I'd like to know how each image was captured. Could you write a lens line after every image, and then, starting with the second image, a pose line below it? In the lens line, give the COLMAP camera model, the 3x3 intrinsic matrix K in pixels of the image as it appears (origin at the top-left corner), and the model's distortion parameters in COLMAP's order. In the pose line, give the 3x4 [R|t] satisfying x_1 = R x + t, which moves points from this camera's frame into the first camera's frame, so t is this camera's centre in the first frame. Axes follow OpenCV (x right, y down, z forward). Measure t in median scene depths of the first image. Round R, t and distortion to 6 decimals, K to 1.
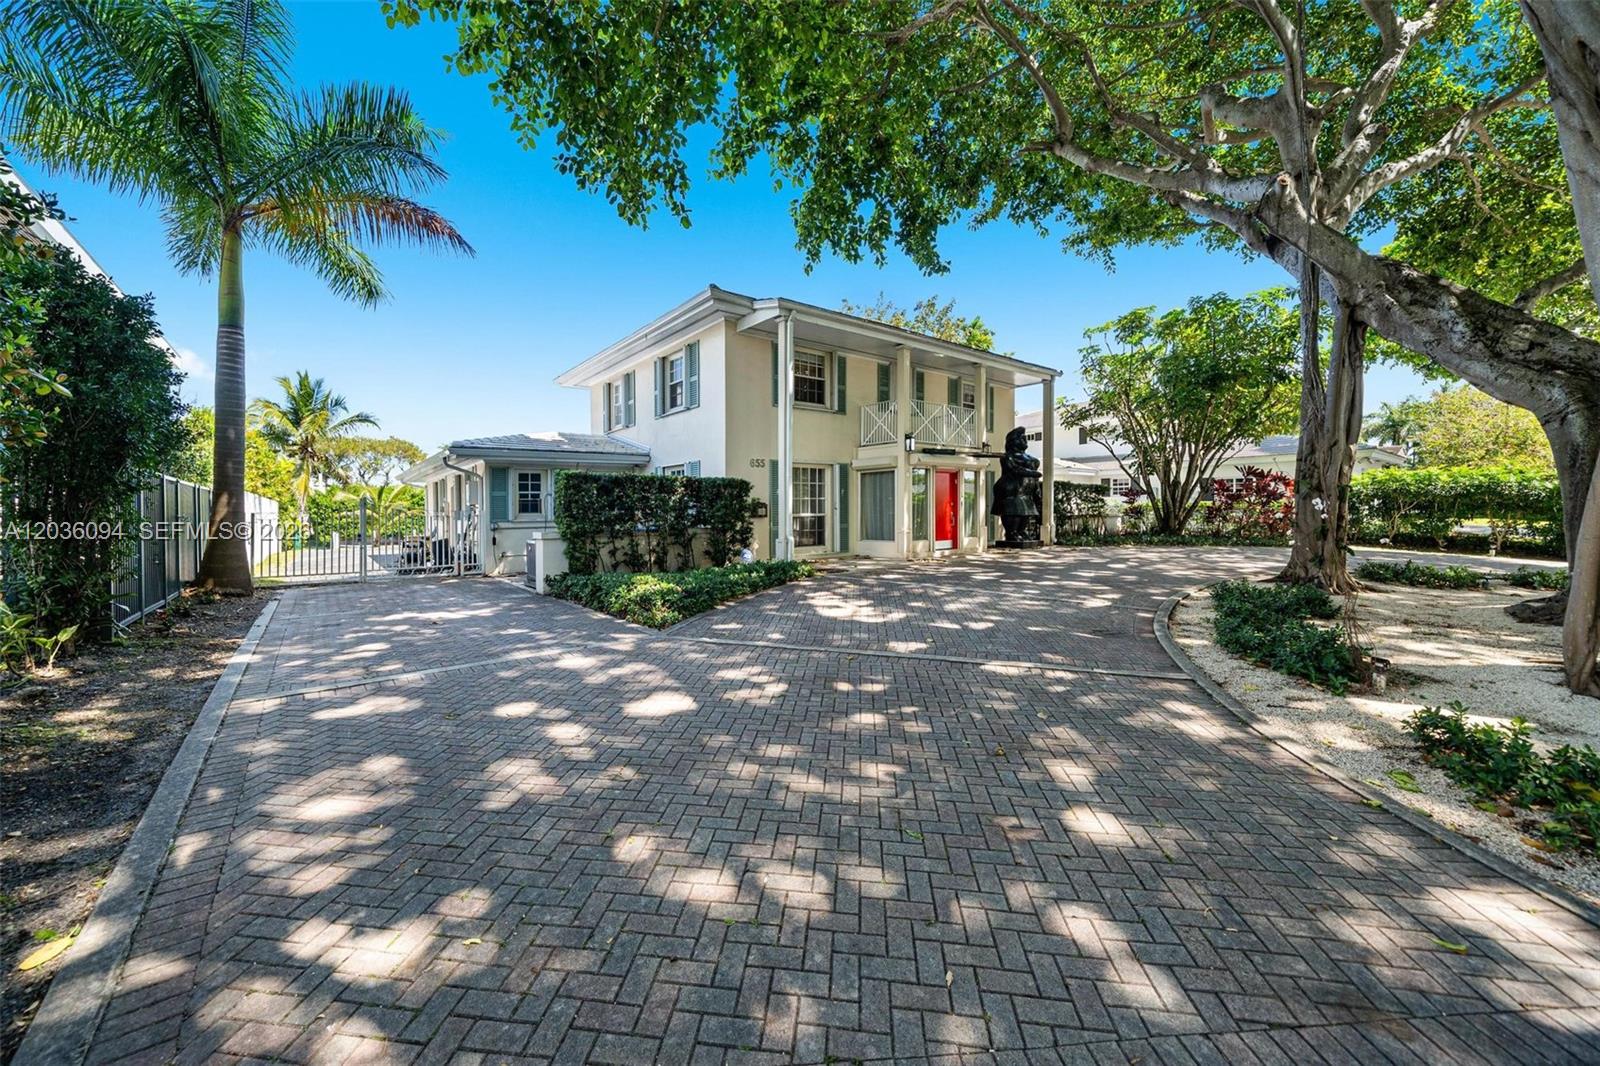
lens RADIAL K [[598.1, 0, 803.1], [0, 598.1, 499.3], [0, 0, 1]] dist [-0.000438, -0.000022]
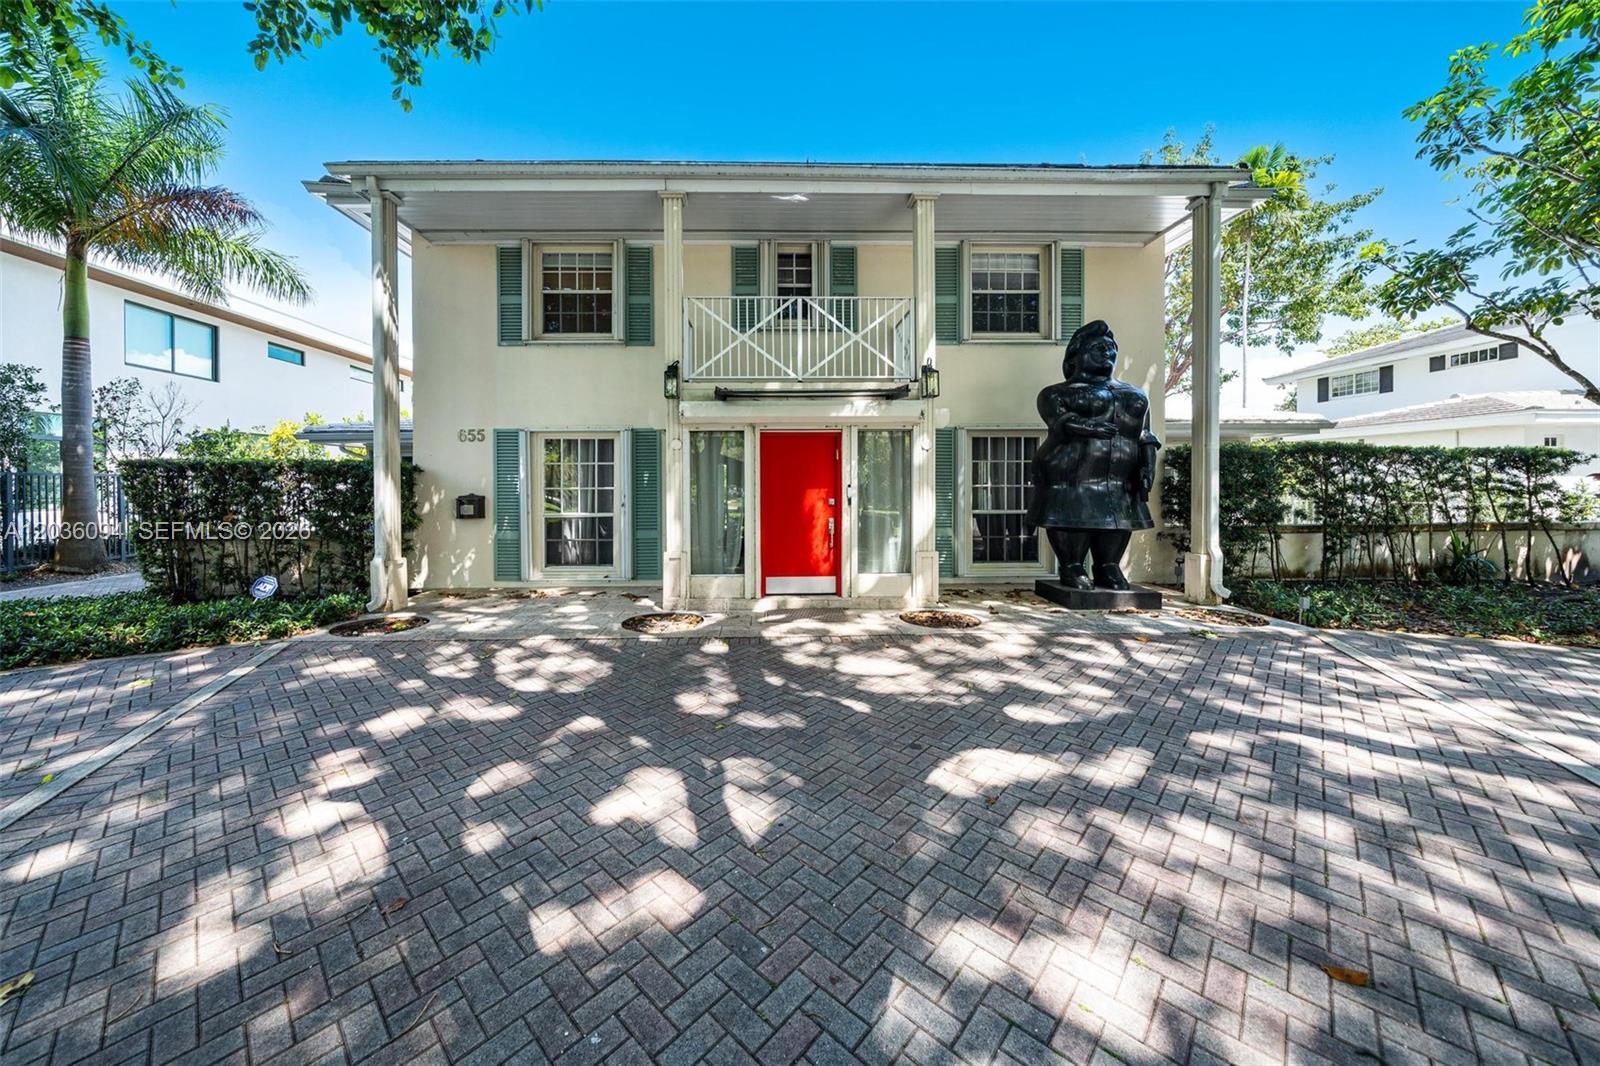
lens RADIAL K [[553.8, 0, 797.4], [0, 553.8, 480.5], [0, 0, 1]] dist [0.000548, 0.000039]
pose [[0.785727, 0.004079, -0.618560, 0.531290], [0.000408, 0.999975, 0.007113, -0.012667], [0.618574, -0.005842, 0.785705, 0.672574]]
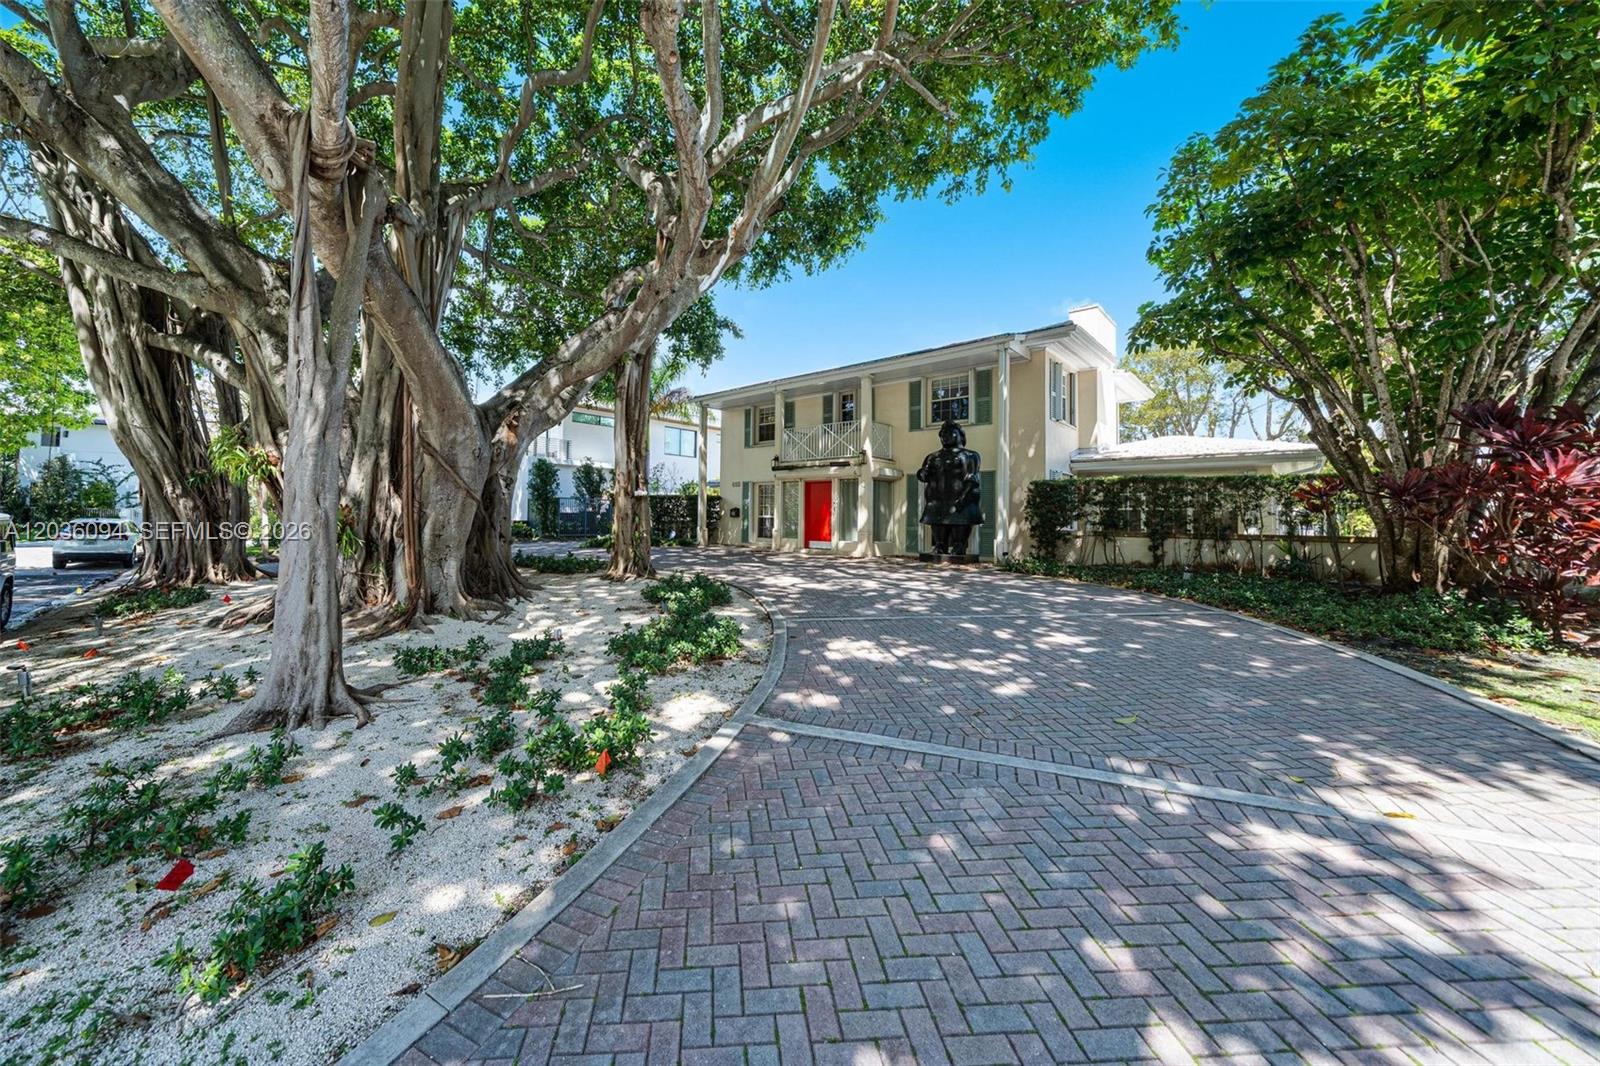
lens RADIAL K [[554.5, 0, 794.3], [0, 554.5, 516.4], [0, 0, 1]] dist [0.000305, 0.000028]
pose [[0.218347, 0.007650, -0.975841, 1.297932], [-0.009554, 0.999938, 0.005701, 0.015939], [0.975824, 0.008079, 0.218407, 0.741281]]
